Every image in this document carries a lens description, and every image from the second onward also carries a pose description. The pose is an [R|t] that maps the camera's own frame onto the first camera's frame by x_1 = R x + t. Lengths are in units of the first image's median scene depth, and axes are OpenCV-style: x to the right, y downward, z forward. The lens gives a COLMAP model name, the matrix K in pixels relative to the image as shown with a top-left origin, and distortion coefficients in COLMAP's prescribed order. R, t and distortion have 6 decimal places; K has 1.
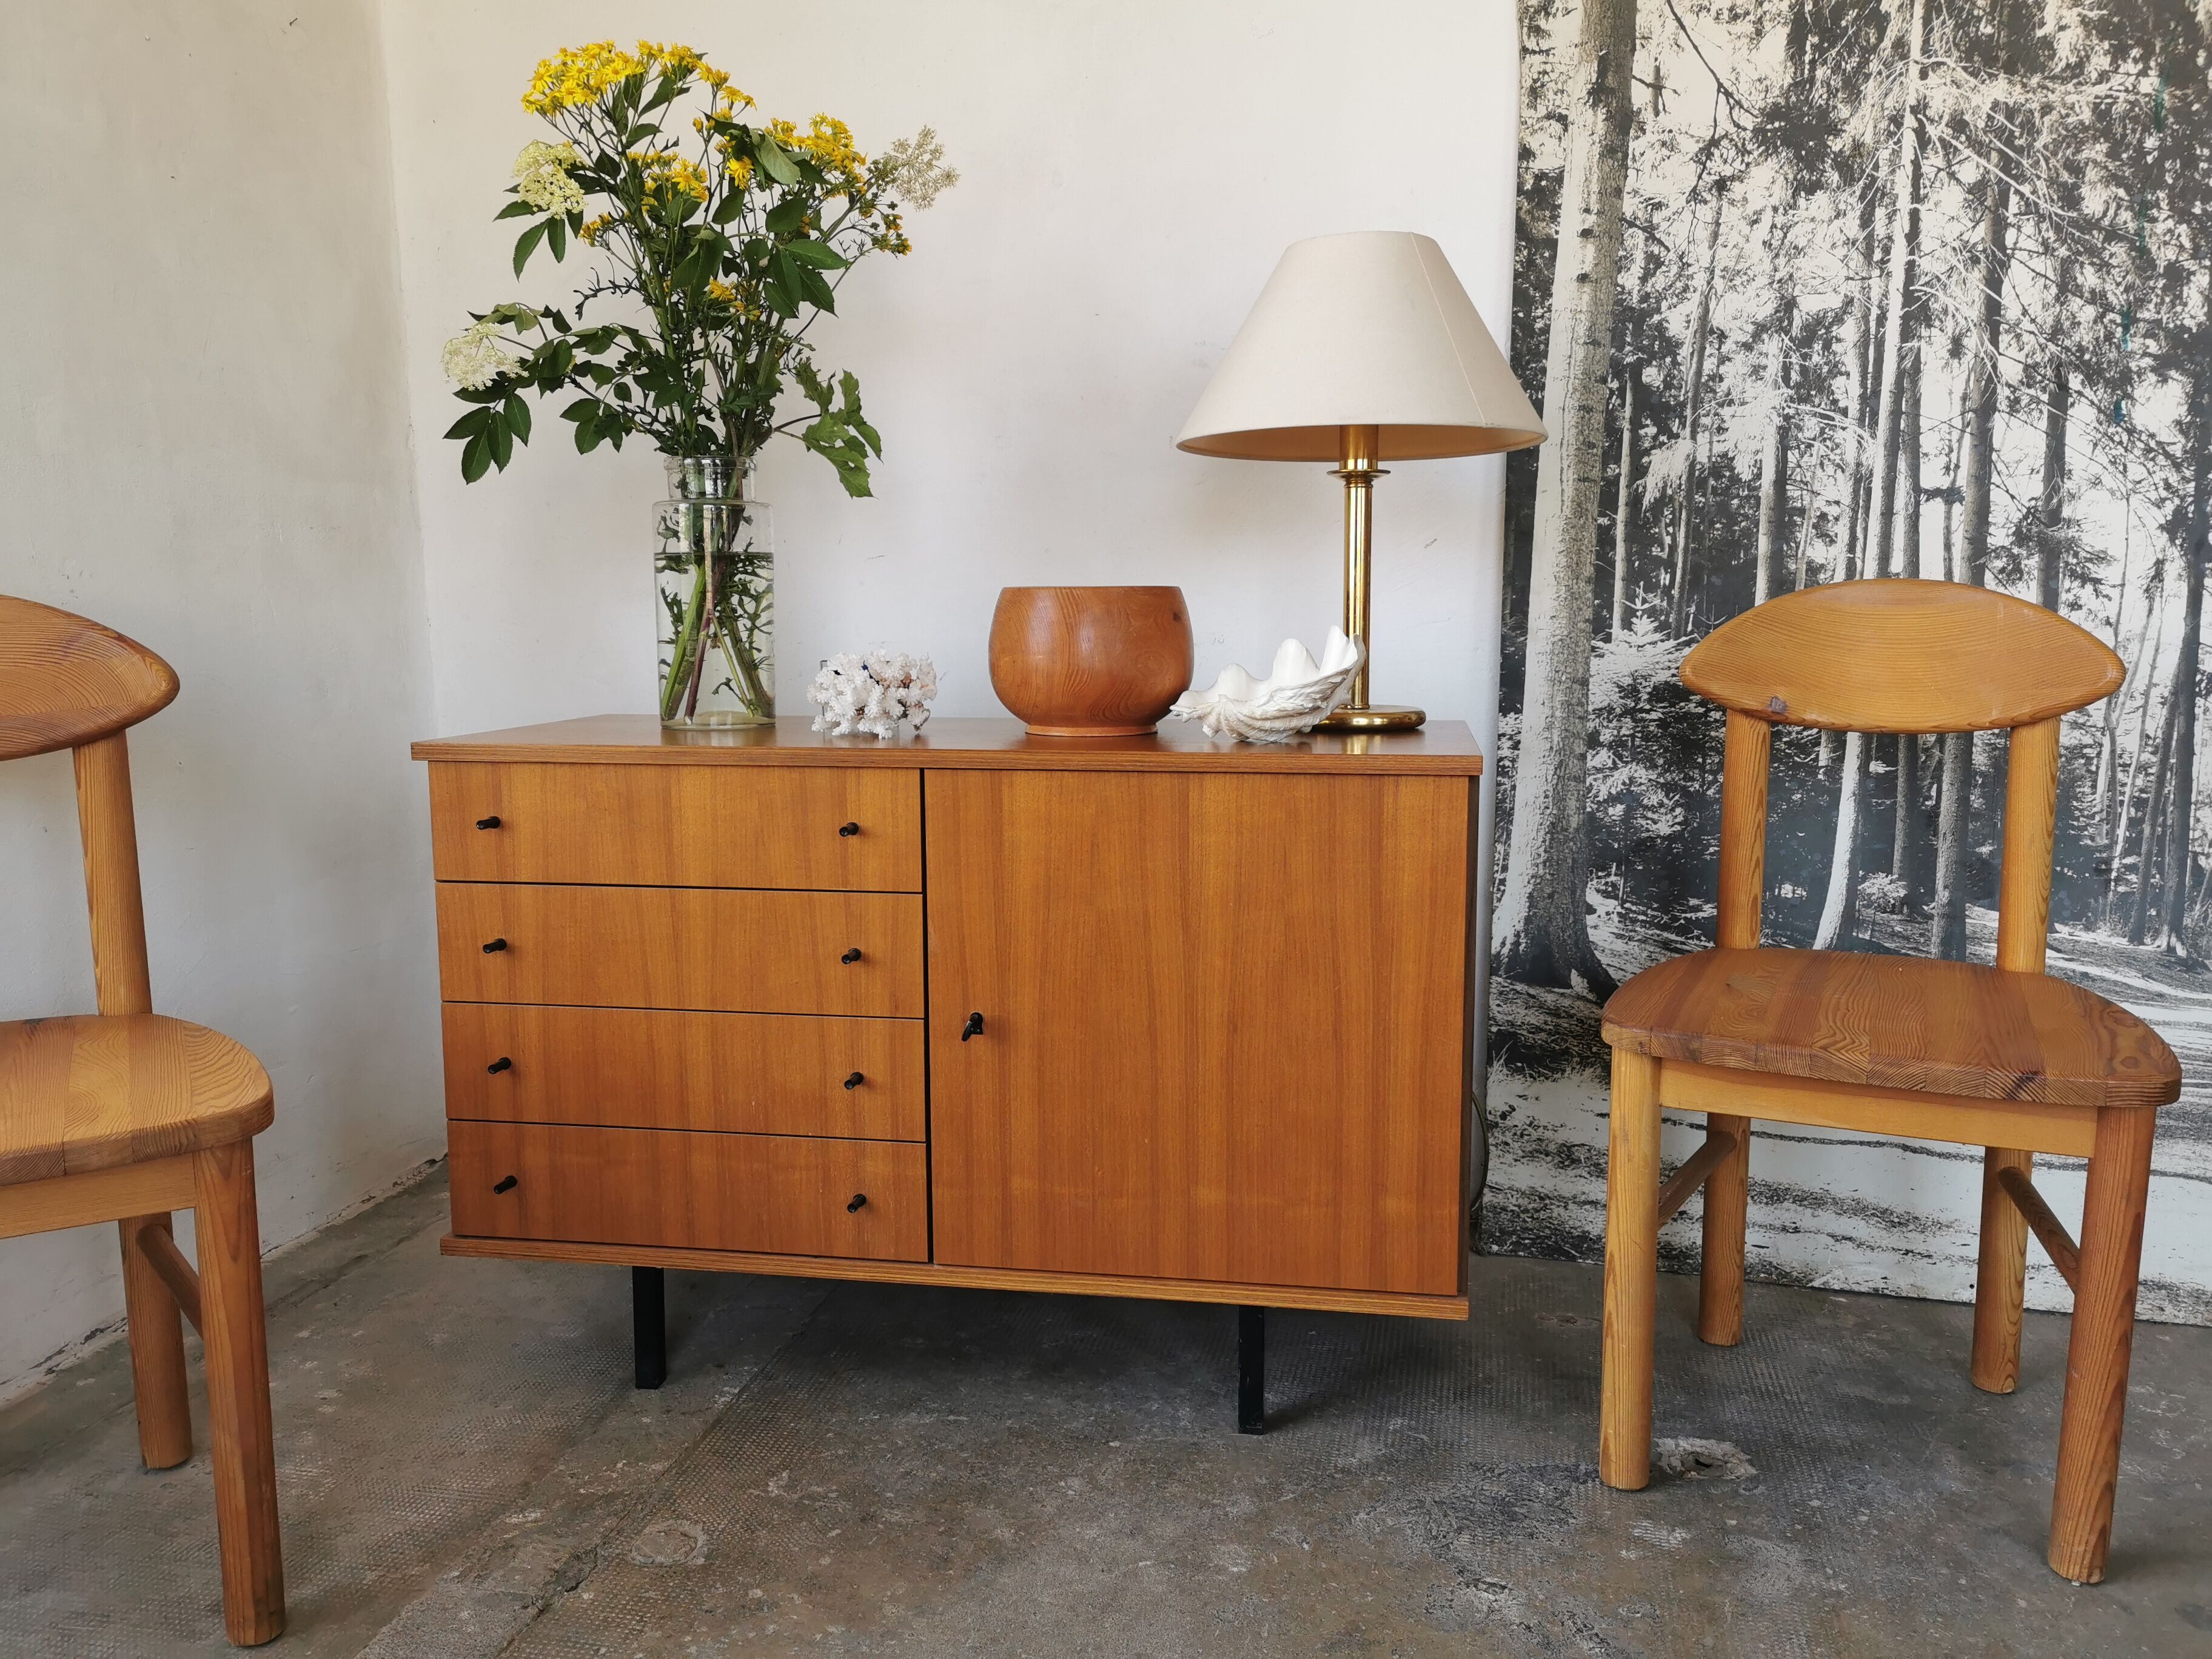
lens RADIAL K [[1714.9, 0, 1117.1], [0, 1714.9, 813.1], [0, 0, 1]] dist [0.063810, -0.099867]
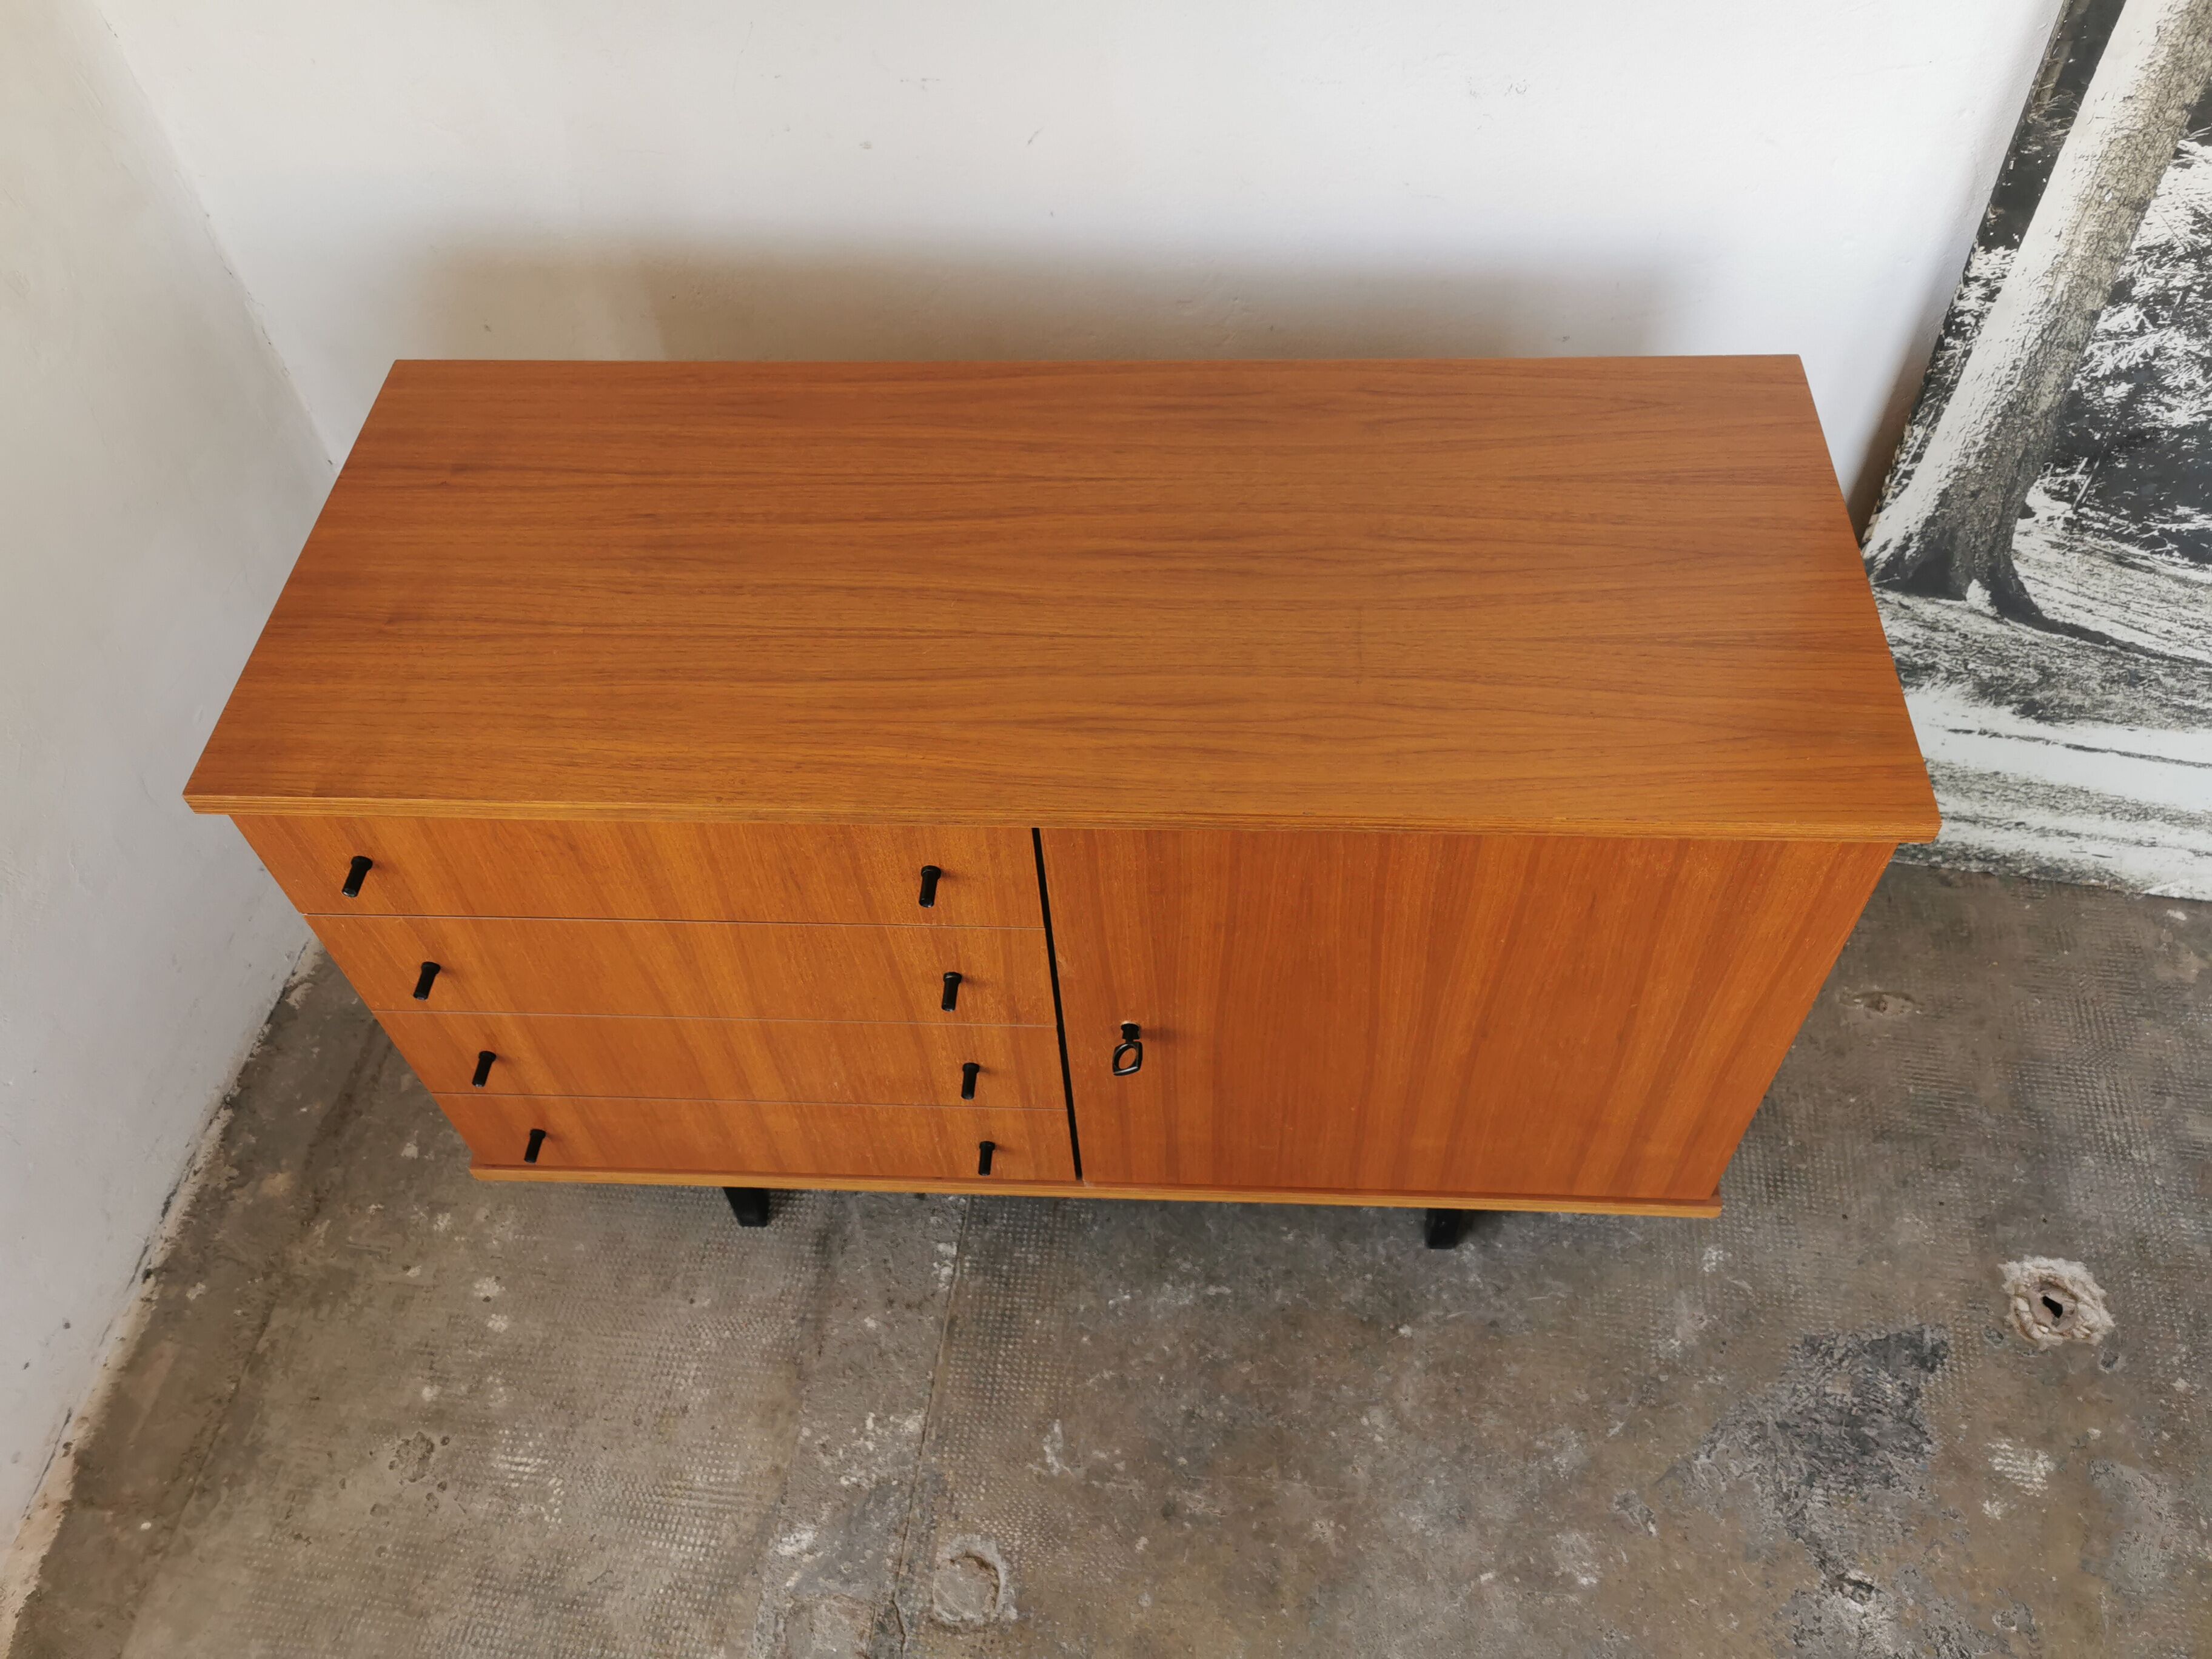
lens RADIAL K [[1714.9, 0, 1105.2], [0, 1714.9, 830.8], [0, 0, 1]] dist [0.063810, -0.099867]
pose [[0.996020, -0.087362, 0.017680, -0.148794], [0.049449, 0.706625, 0.705858, -0.455319], [-0.074159, -0.702174, 0.708133, 0.551992]]
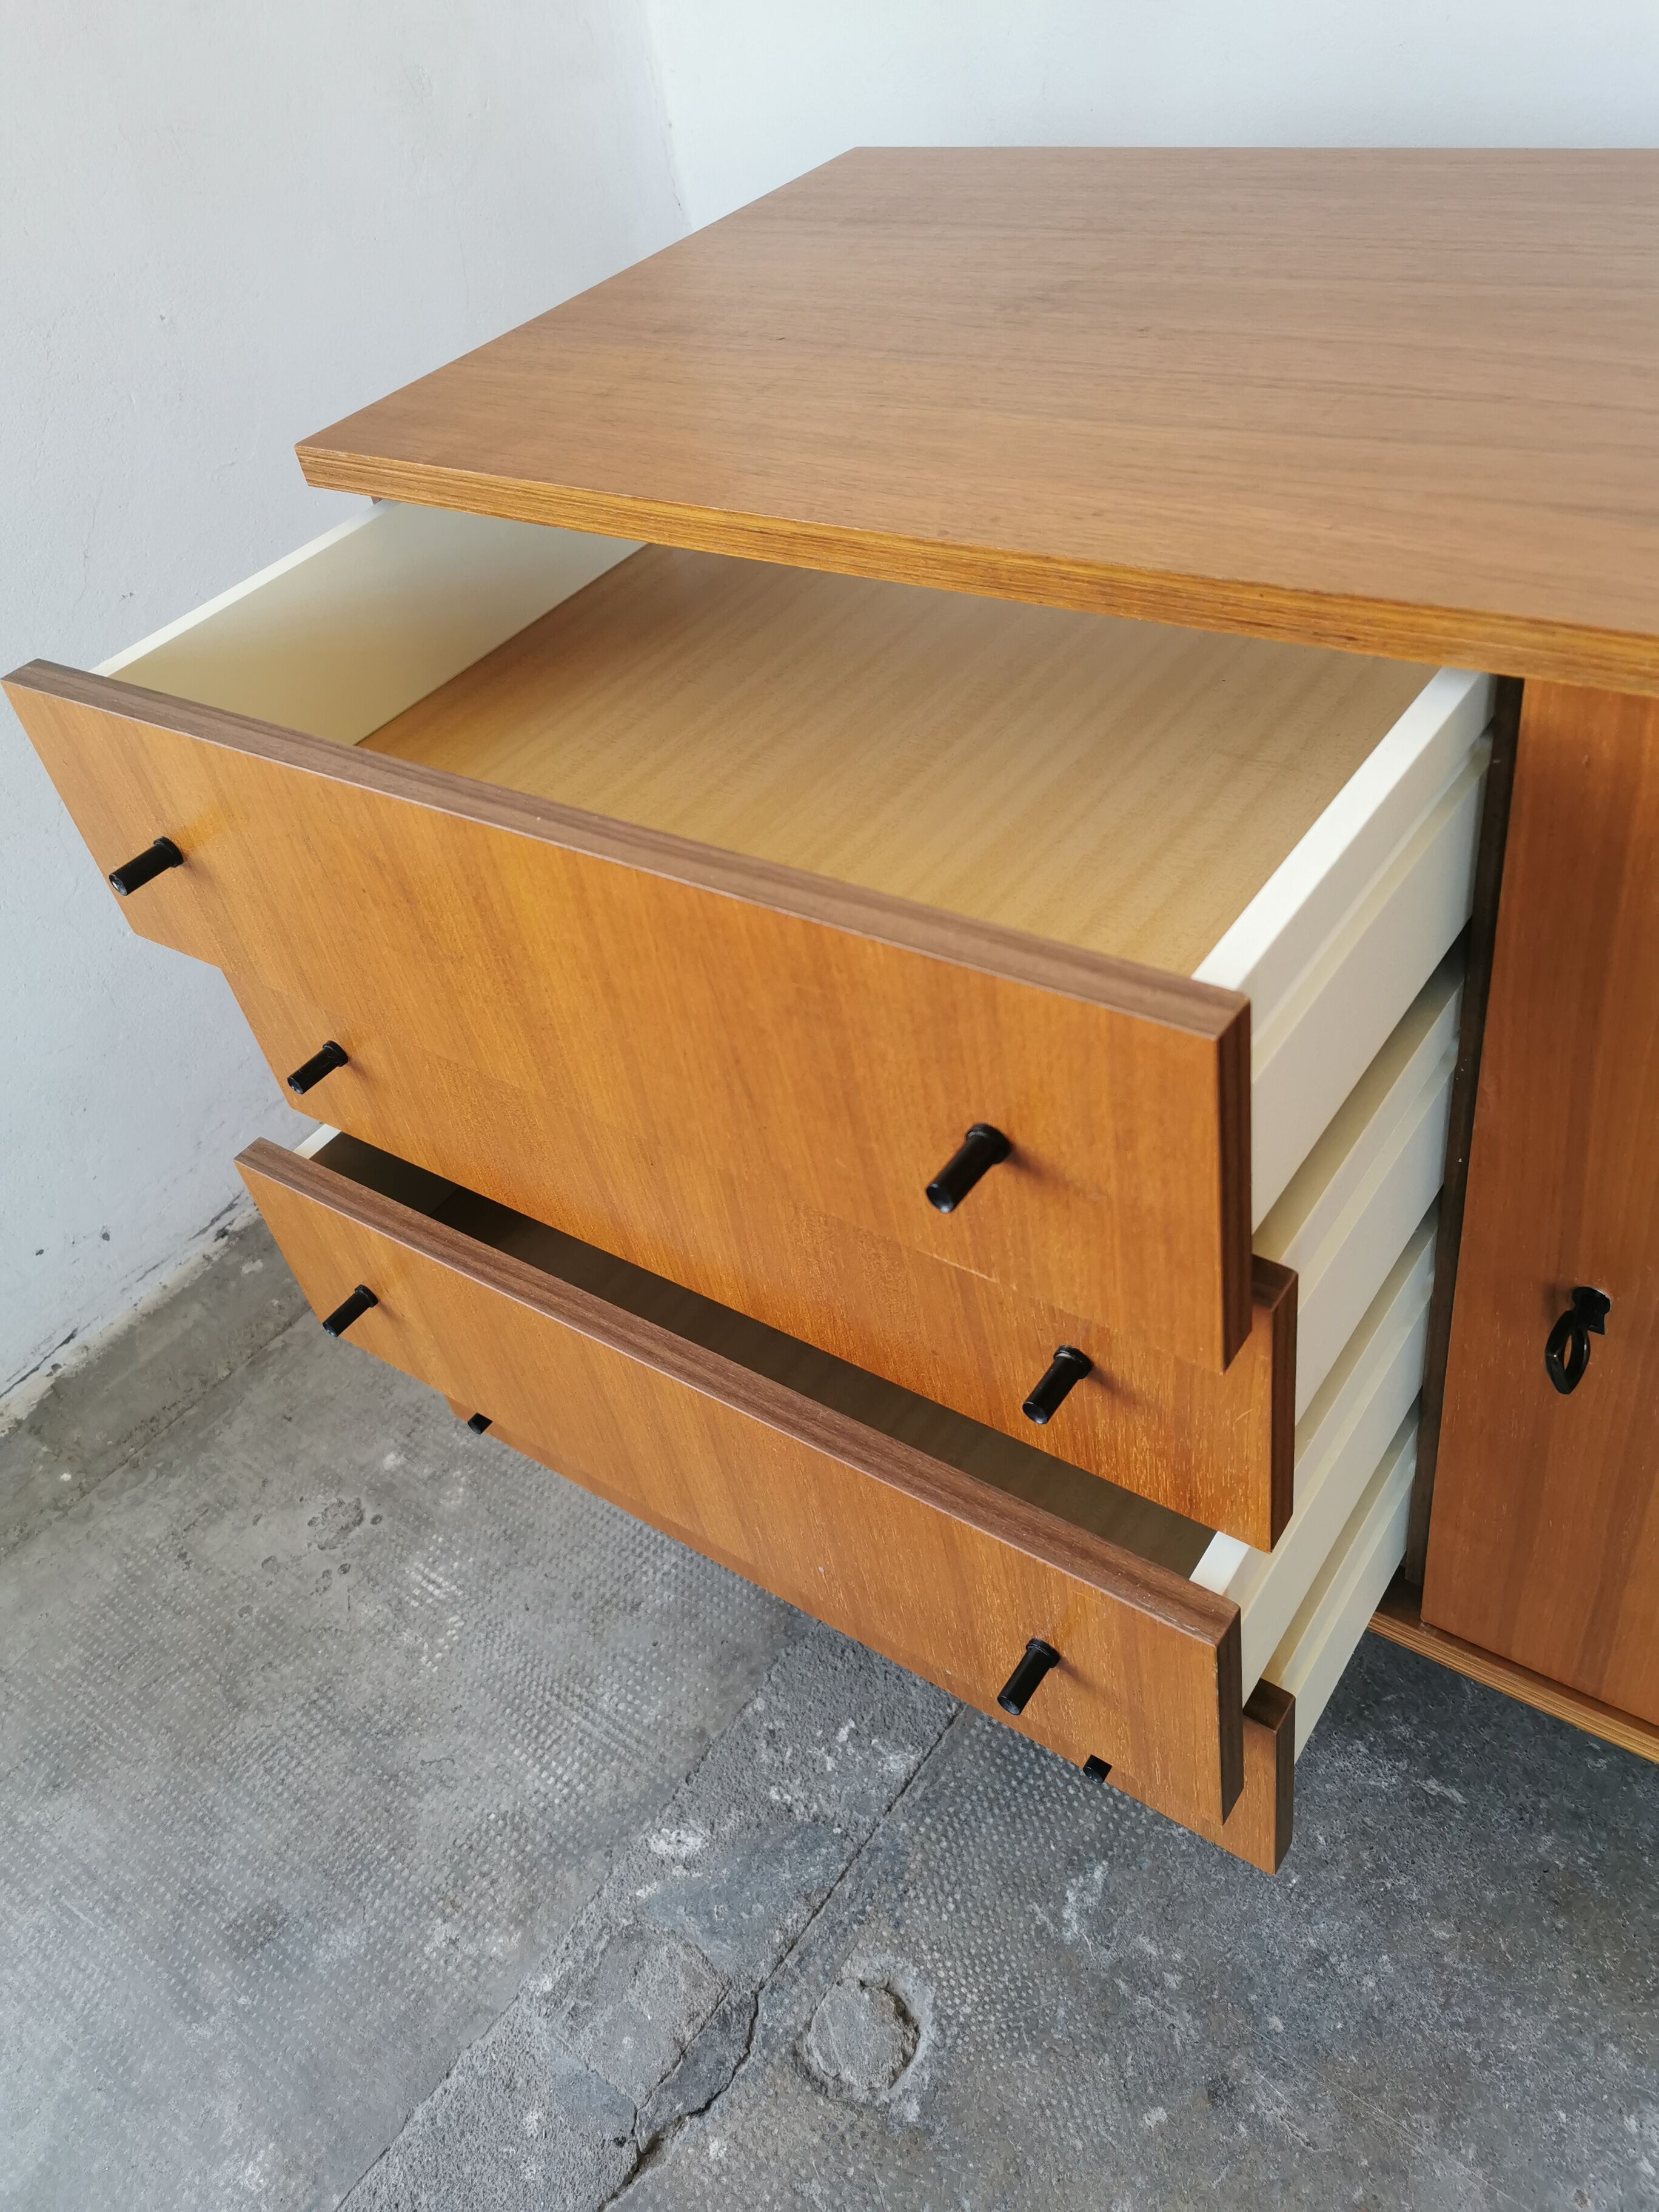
lens RADIAL K [[1714.9, 0, 829.1], [0, 1714.9, 1092.5], [0, 0, 1]] dist [0.063810, -0.099867]
pose [[0.885451, 0.186060, -0.425862, -0.074850], [0.099238, 0.819523, 0.564388, -0.141162], [0.454014, -0.542000, 0.707183, 0.670921]]
